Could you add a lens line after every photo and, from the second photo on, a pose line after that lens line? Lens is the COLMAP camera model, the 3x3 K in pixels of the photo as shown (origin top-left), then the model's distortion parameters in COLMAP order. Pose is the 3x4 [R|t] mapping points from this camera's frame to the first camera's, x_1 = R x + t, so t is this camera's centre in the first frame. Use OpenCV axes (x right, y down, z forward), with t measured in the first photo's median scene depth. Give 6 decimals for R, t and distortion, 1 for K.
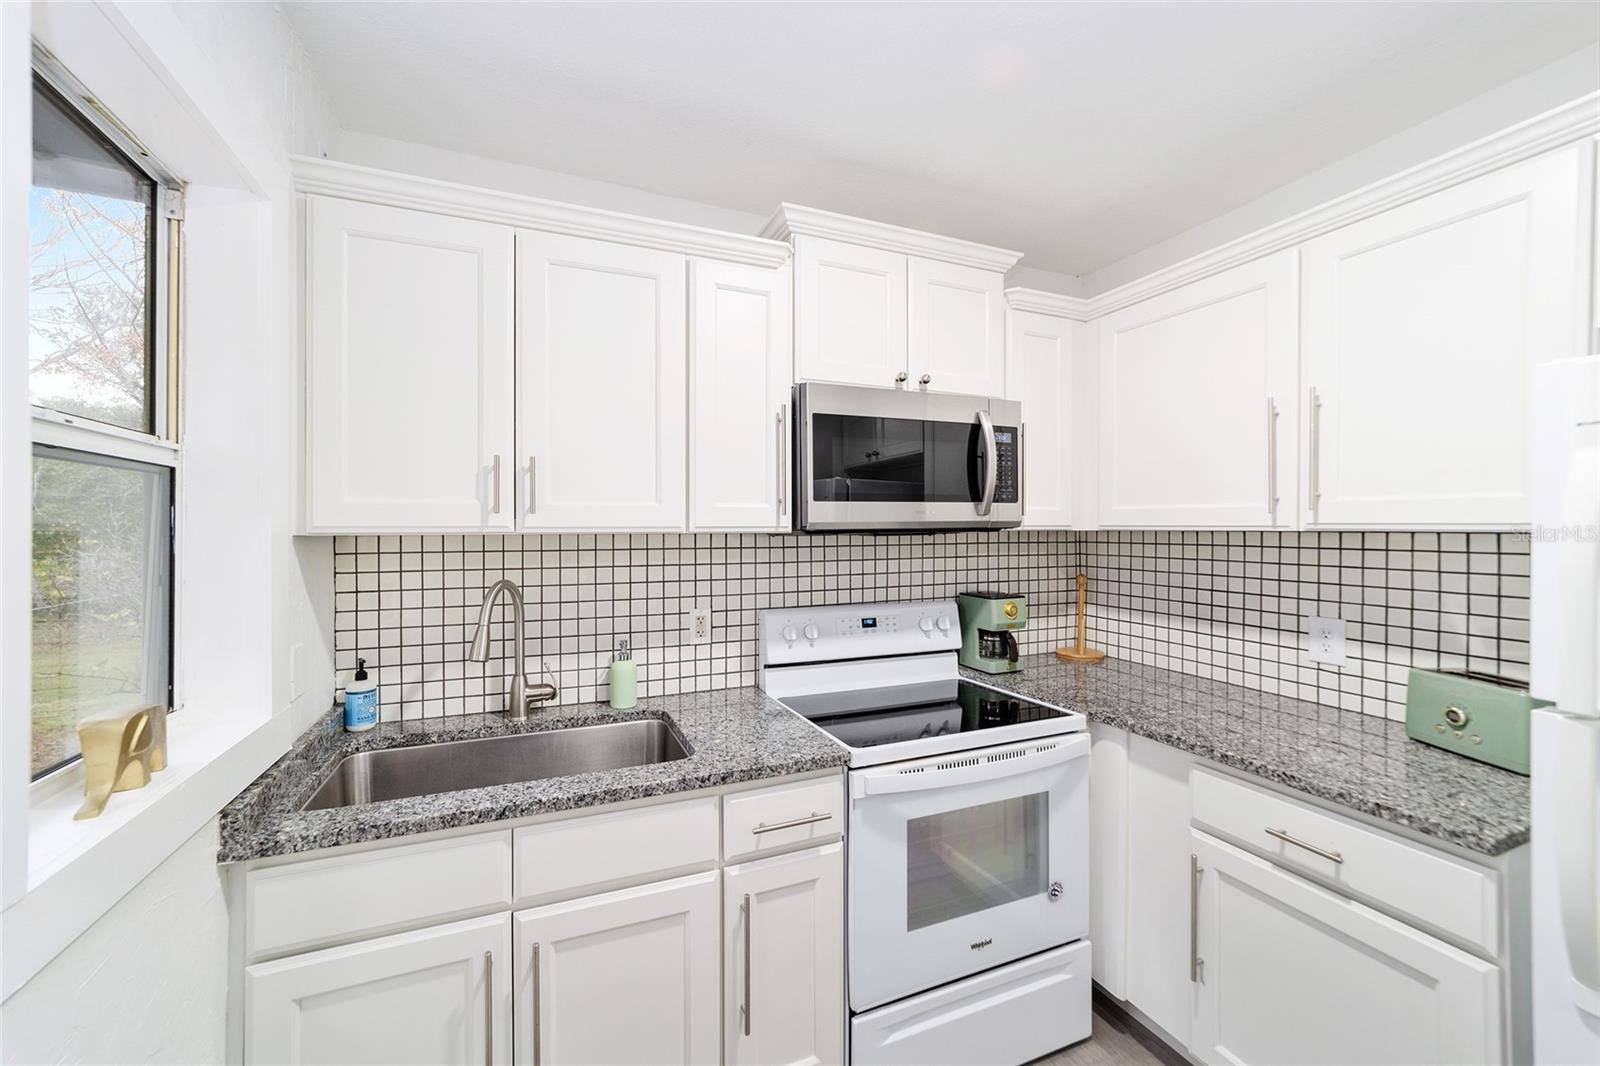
lens RADIAL K [[611.8, 0, 779.4], [0, 611.8, 529.1], [0, 0, 1]] dist [-0.018787, 0.009078]
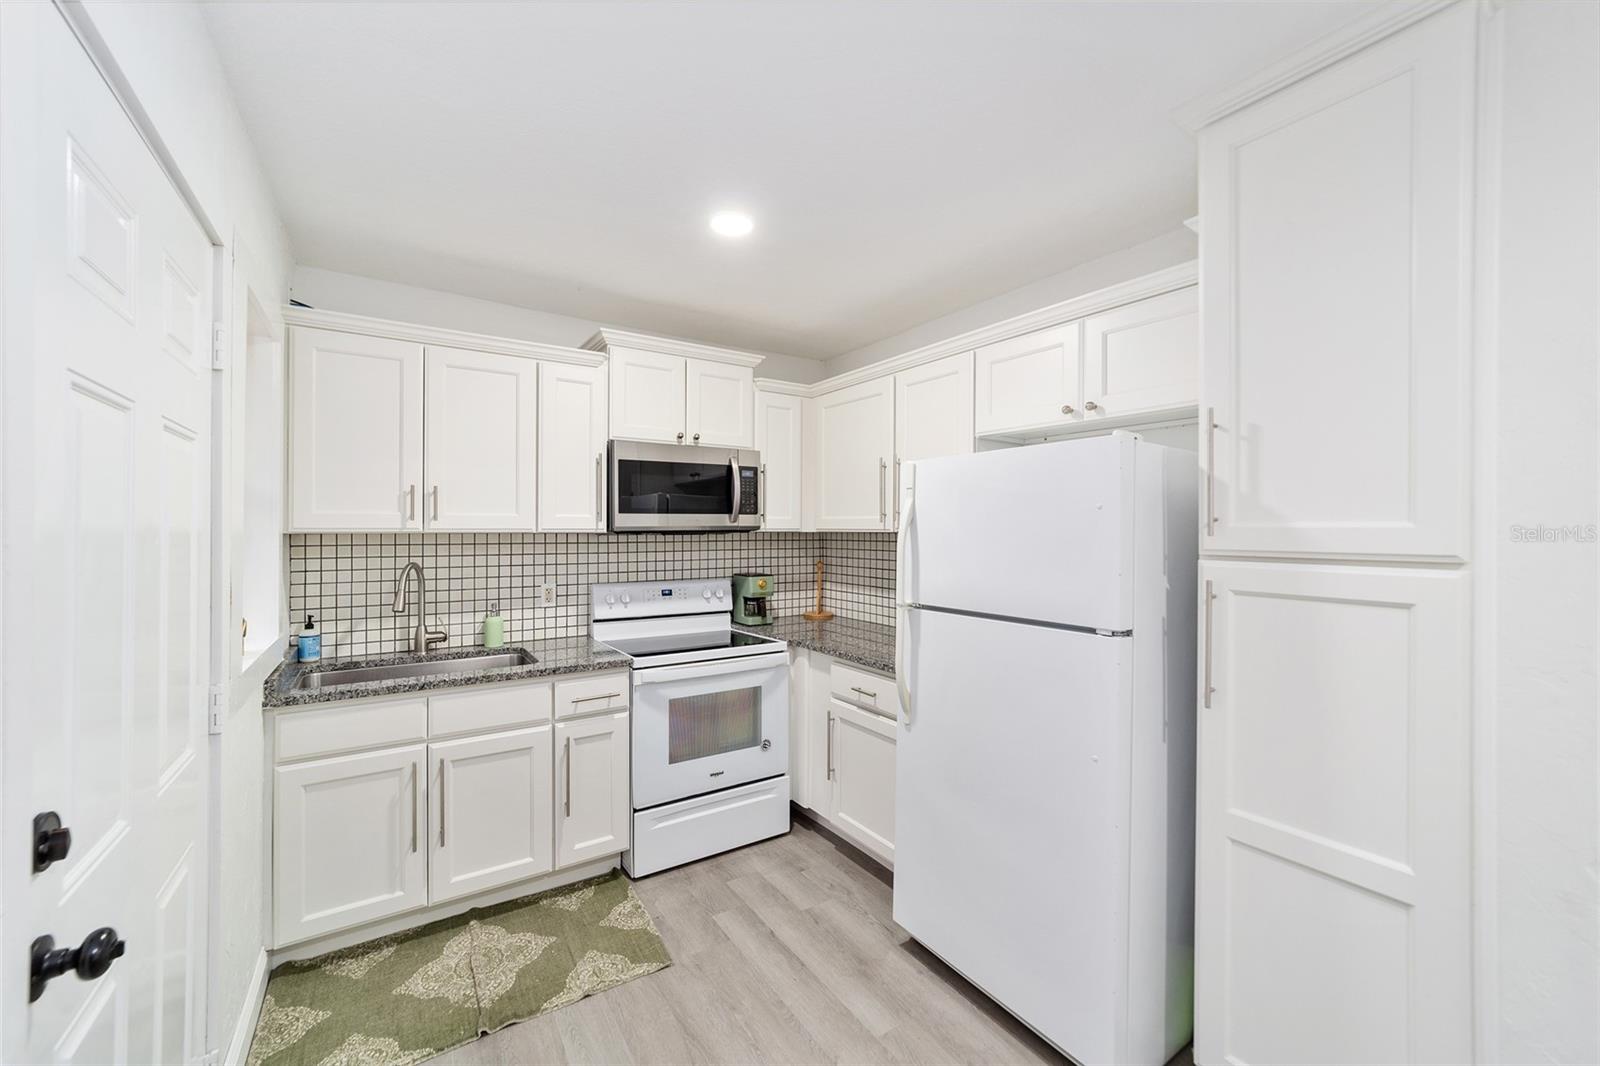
lens RADIAL K [[611.8, 0, 779.4], [0, 611.8, 529.1], [0, 0, 1]] dist [-0.018787, 0.009078]
pose [[0.982235, 0.003380, 0.187626, 0.155814], [-0.002724, 0.999989, -0.003752, 0.001013], [-0.187637, 0.003175, 0.982233, -0.617643]]
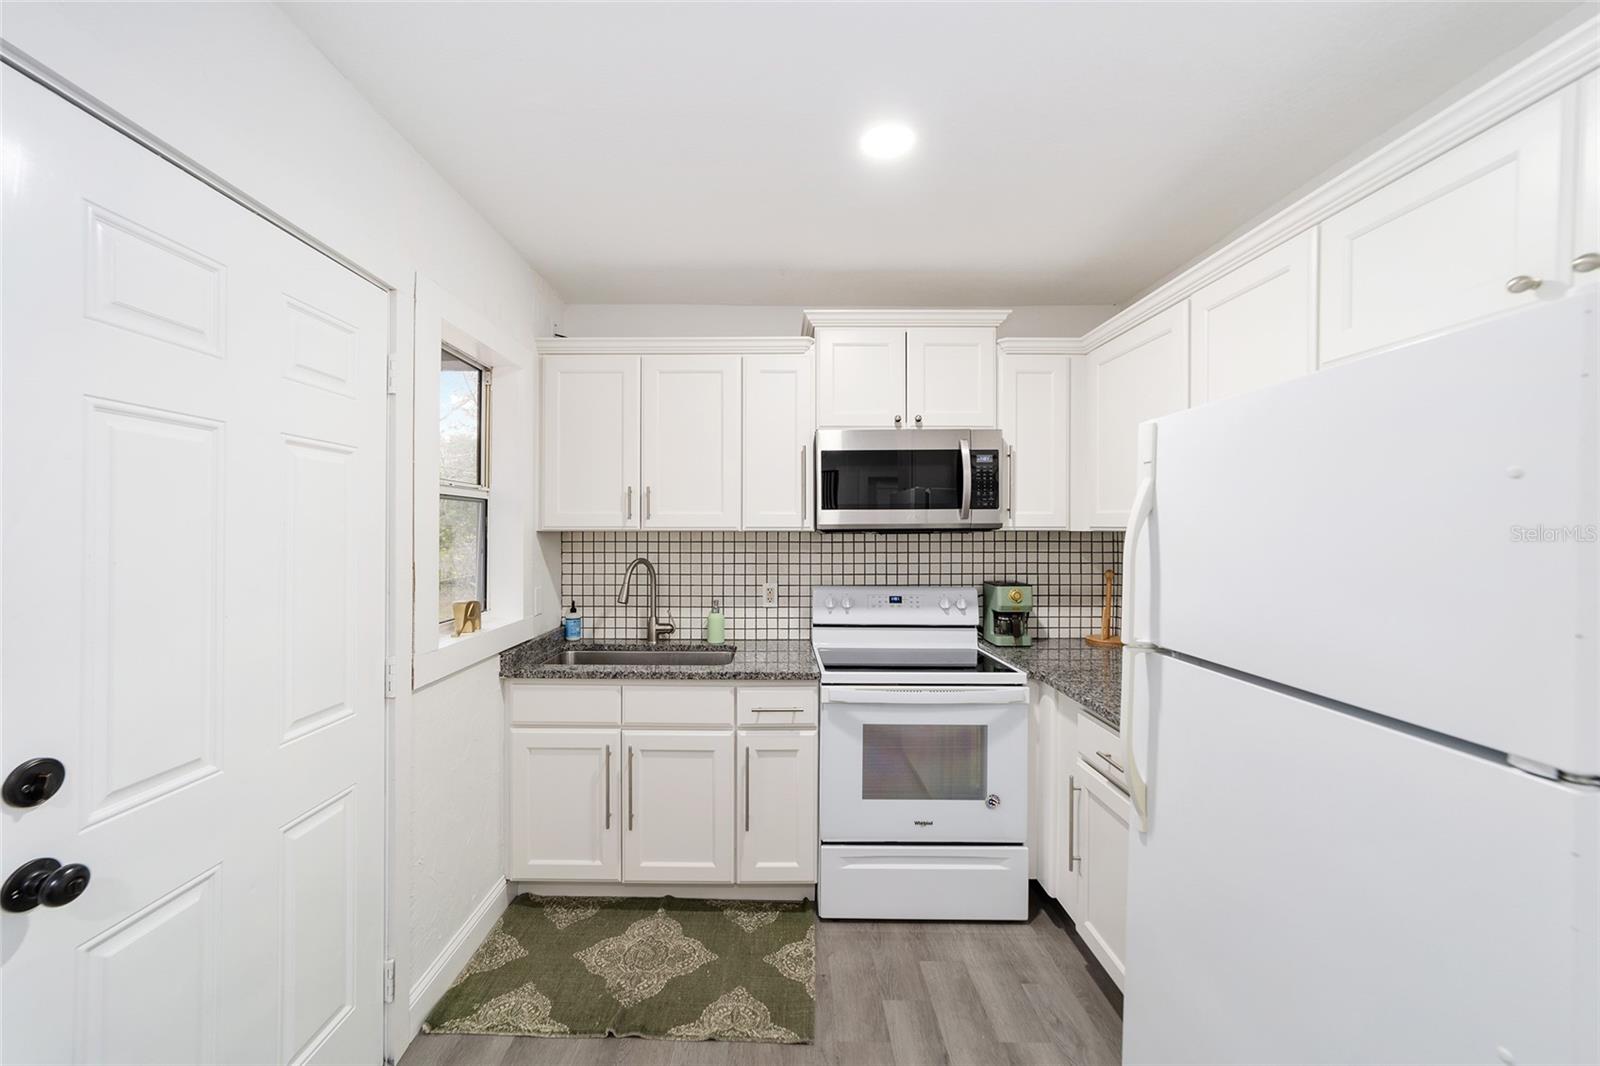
lens RADIAL K [[611.8, 0, 779.4], [0, 611.8, 529.1], [0, 0, 1]] dist [-0.018787, 0.009078]
pose [[0.926966, 0.003623, -0.375129, 0.472180], [-0.003899, 0.999992, 0.000022, 0.000769], [0.375126, 0.001442, 0.926973, -0.377404]]
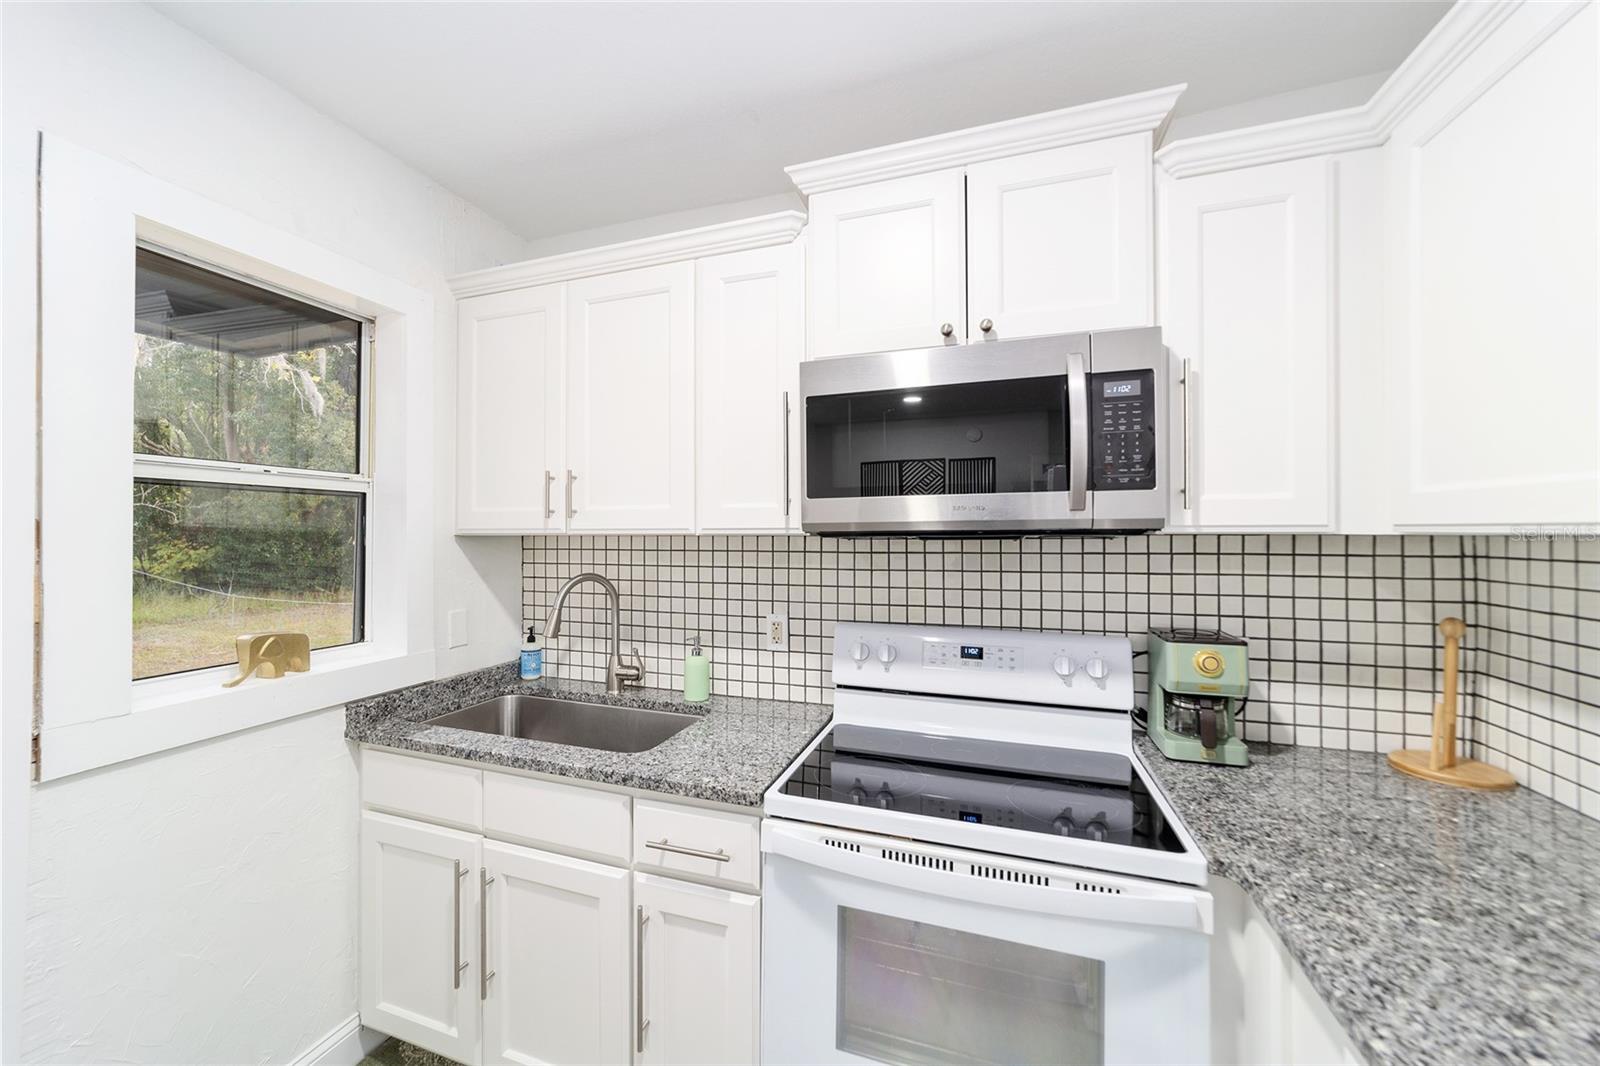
lens RADIAL K [[611.8, 0, 779.4], [0, 611.8, 529.1], [0, 0, 1]] dist [-0.018787, 0.009078]
pose [[0.750861, -0.002575, -0.660455, 0.544629], [-0.002201, 0.999977, -0.006401, 0.002744], [0.660456, 0.006260, 0.750838, 0.297338]]
